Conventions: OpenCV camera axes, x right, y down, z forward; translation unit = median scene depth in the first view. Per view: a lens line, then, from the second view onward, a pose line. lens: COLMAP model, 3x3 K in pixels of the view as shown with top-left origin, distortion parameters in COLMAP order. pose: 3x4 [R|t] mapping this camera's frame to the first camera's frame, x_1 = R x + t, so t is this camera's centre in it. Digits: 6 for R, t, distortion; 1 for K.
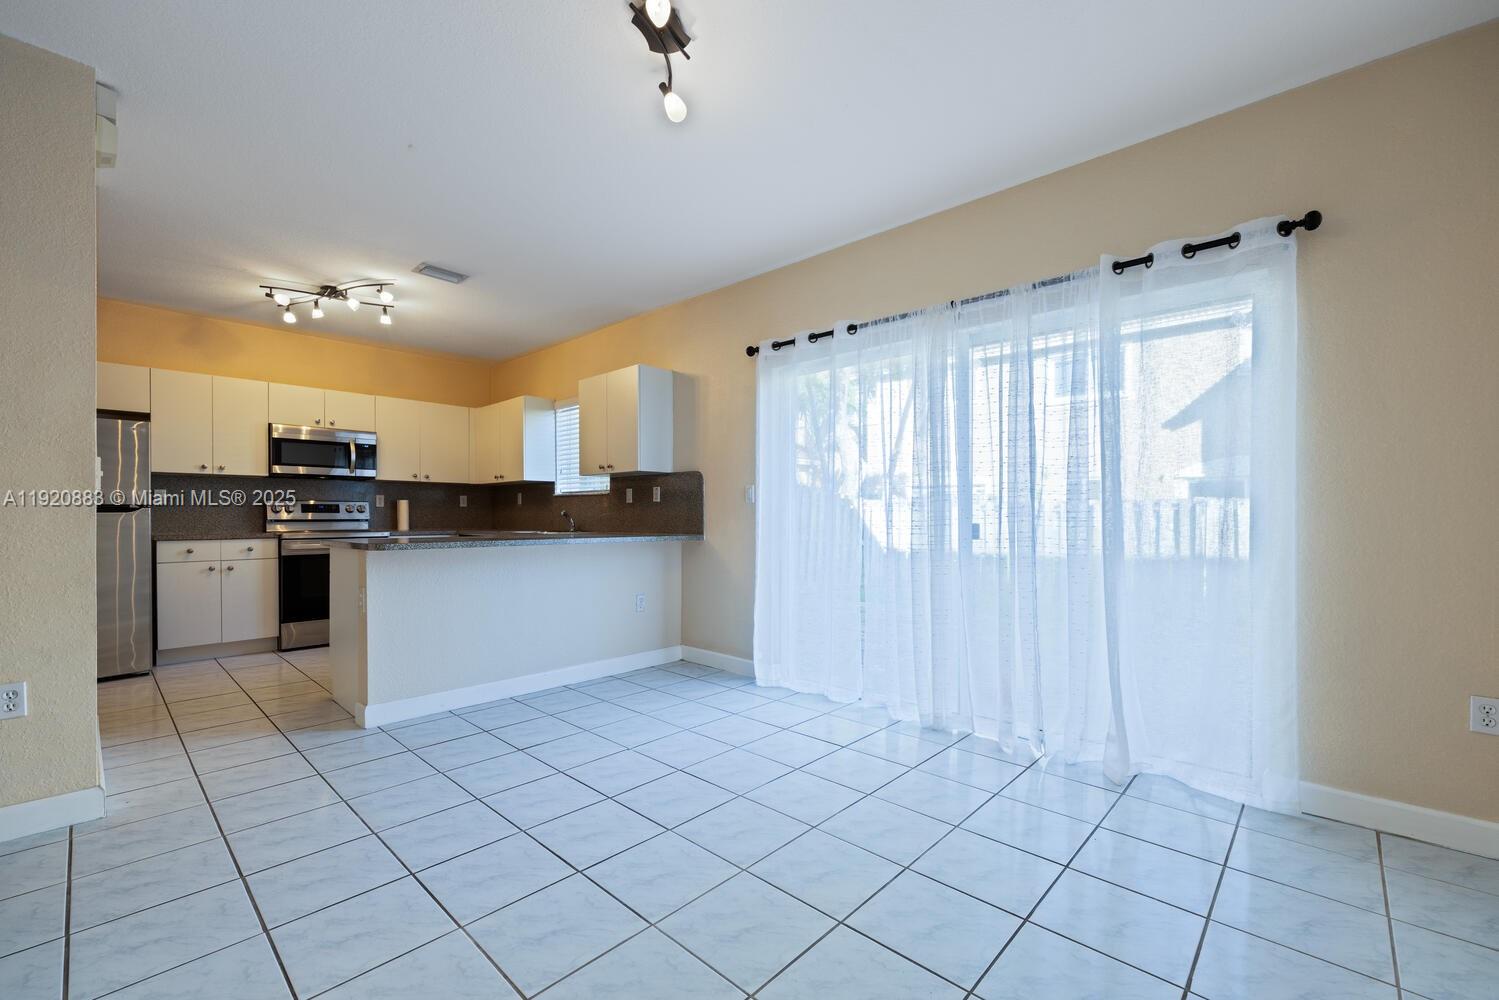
lens RADIAL K [[621.9, 0, 733.7], [0, 621.9, 508.8], [0, 0, 1]] dist [0.001165, 0.000089]
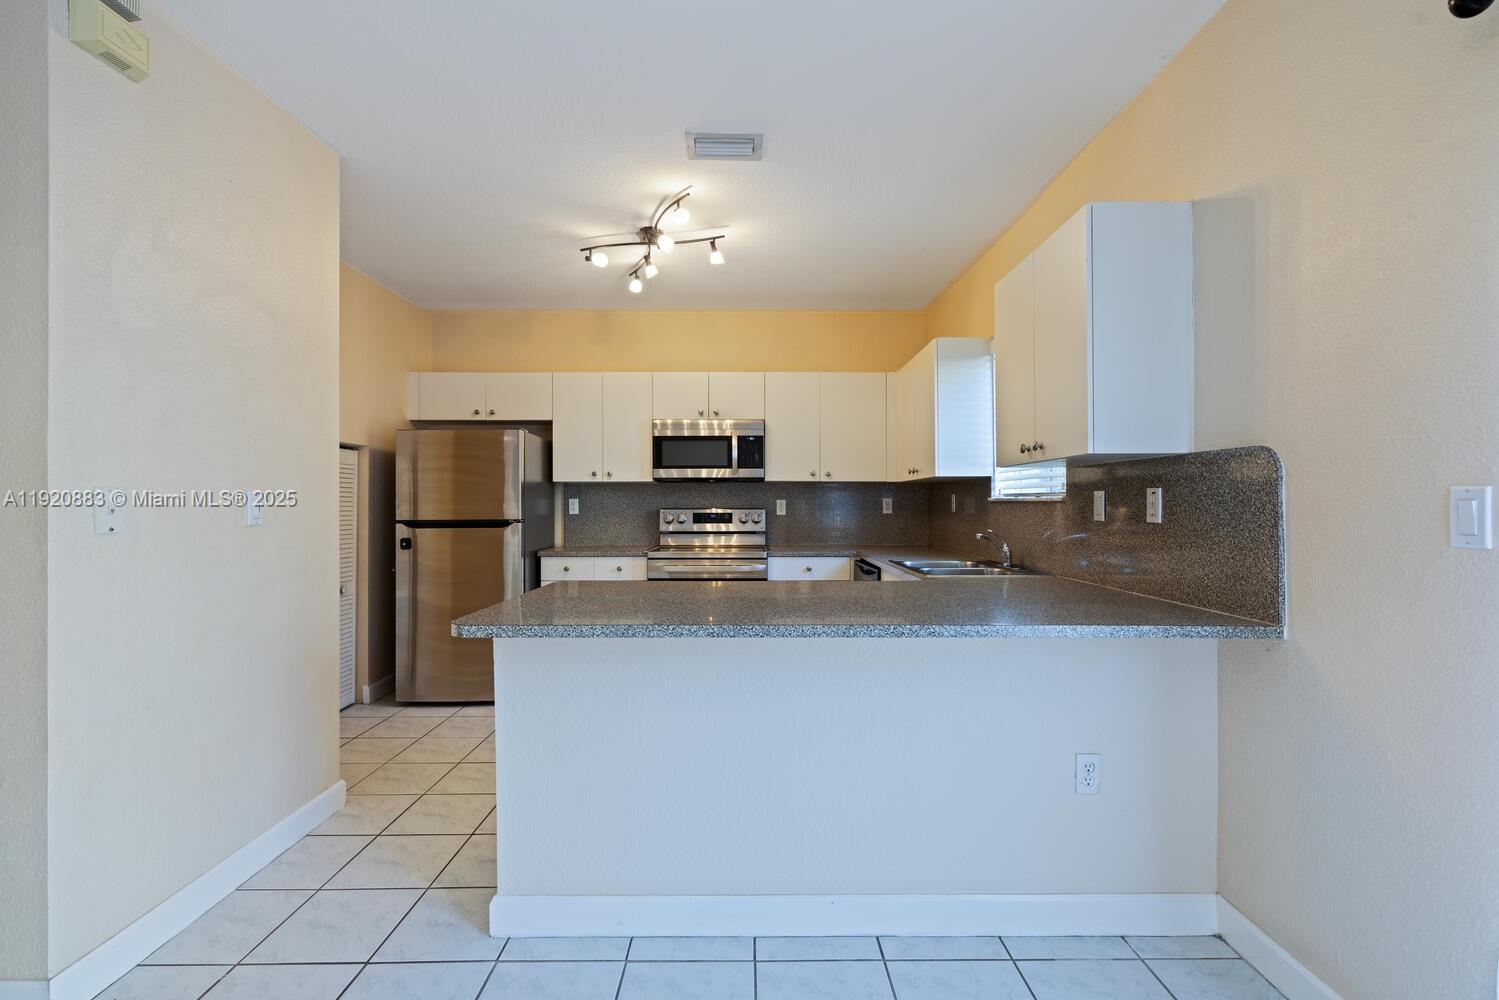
lens RADIAL K [[672.4, 0, 756.1], [0, 672.4, 497.4], [0, 0, 1]] dist [0.002078, 0.000232]
pose [[0.699000, -0.005237, -0.715102, 0.015911], [0.007504, 0.999972, 0.000012, -0.032341], [0.715082, -0.005374, 0.699020, 0.496645]]
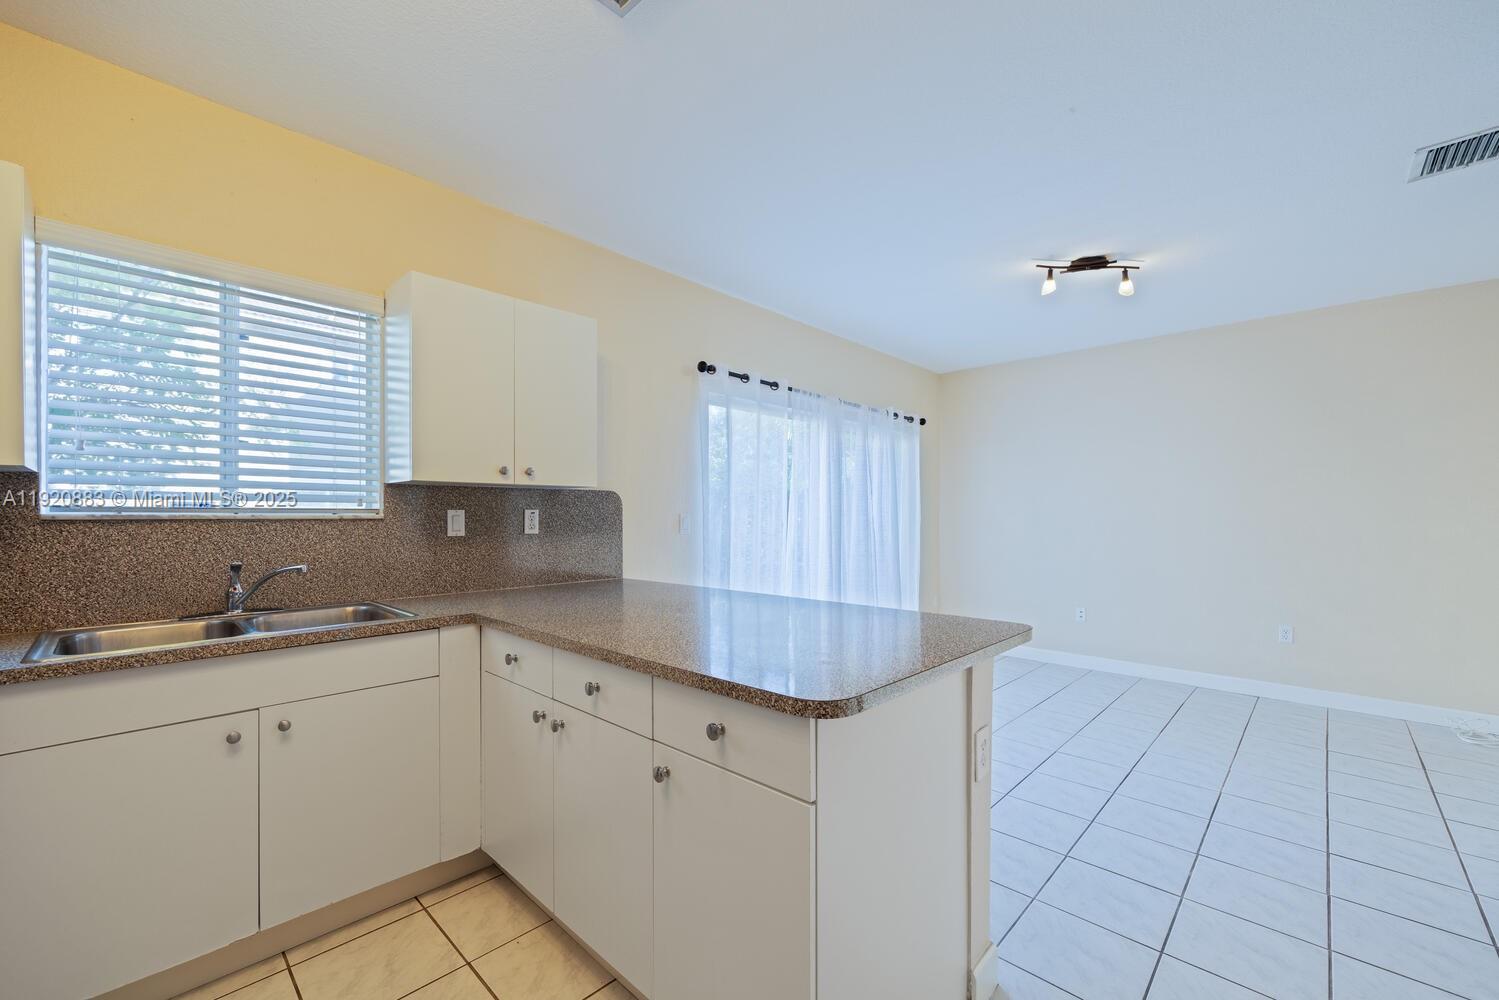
lens RADIAL K [[612.6, 0, 748.9], [0, 612.6, 523.4], [0, 0, 1]] dist [0.001711, 0.000204]
pose [[-0.002778, -0.011441, 0.999931, -0.753398], [-0.010288, 0.999882, 0.011412, -0.032165], [-0.999943, -0.010256, -0.002895, 0.815097]]
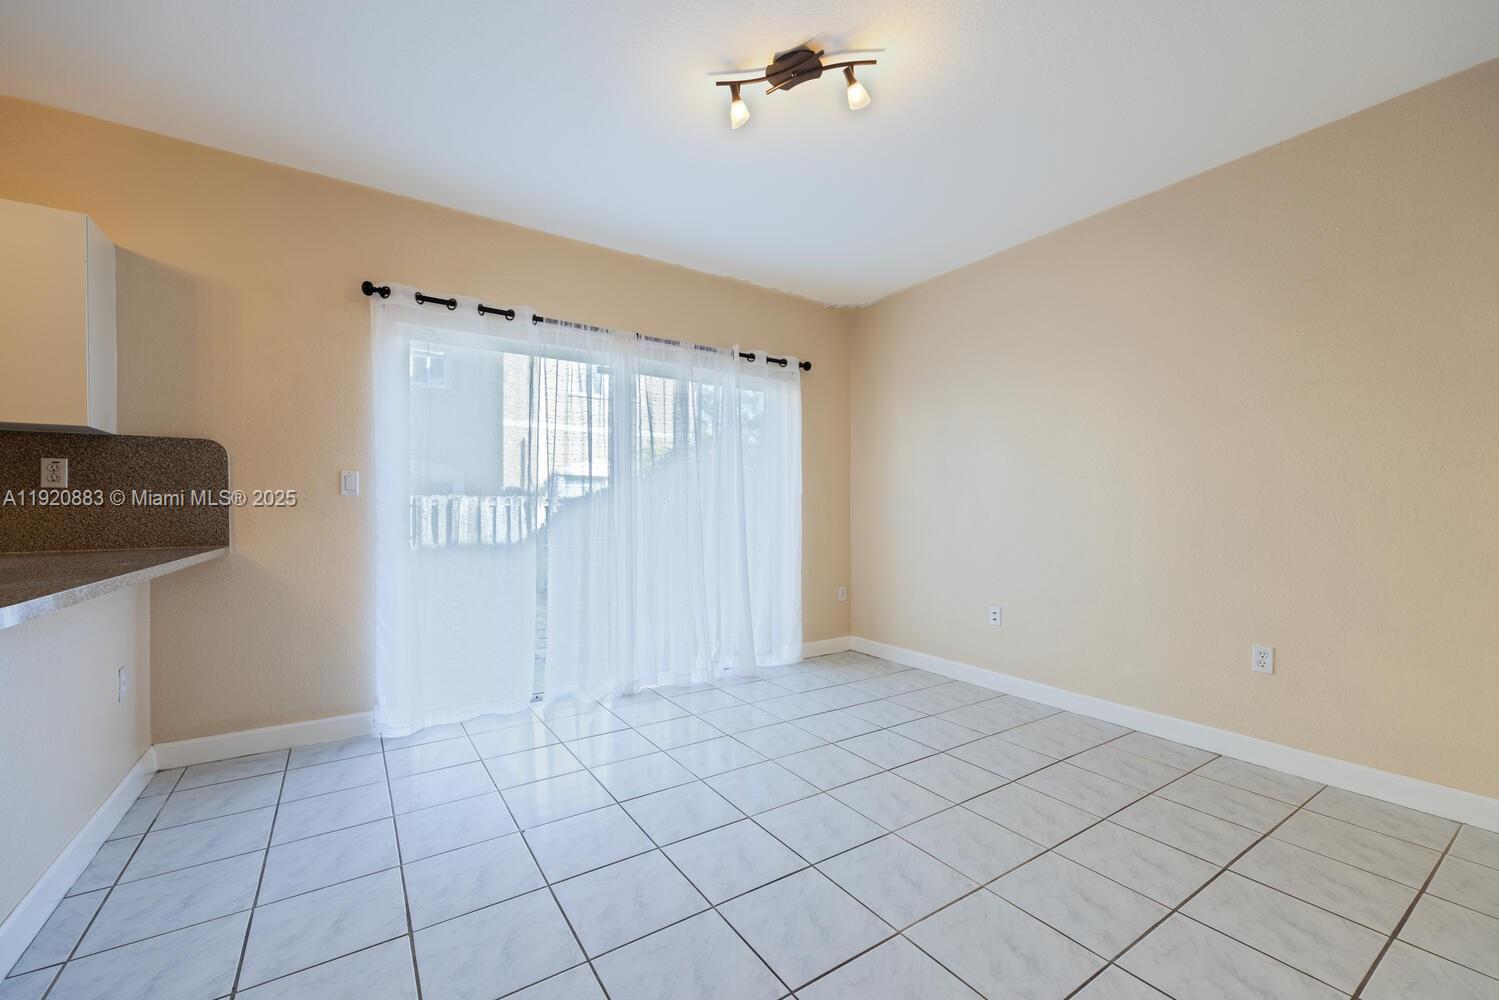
lens RADIAL K [[604.2, 0, 746.4], [0, 604.2, 513.5], [0, 0, 1]] dist [-0.001092, 0.000390]
pose [[0.221245, -0.009473, 0.975172, -0.493538], [-0.009591, 0.999883, 0.011889, -0.002107], [-0.975171, -0.011983, 0.221129, 0.357702]]
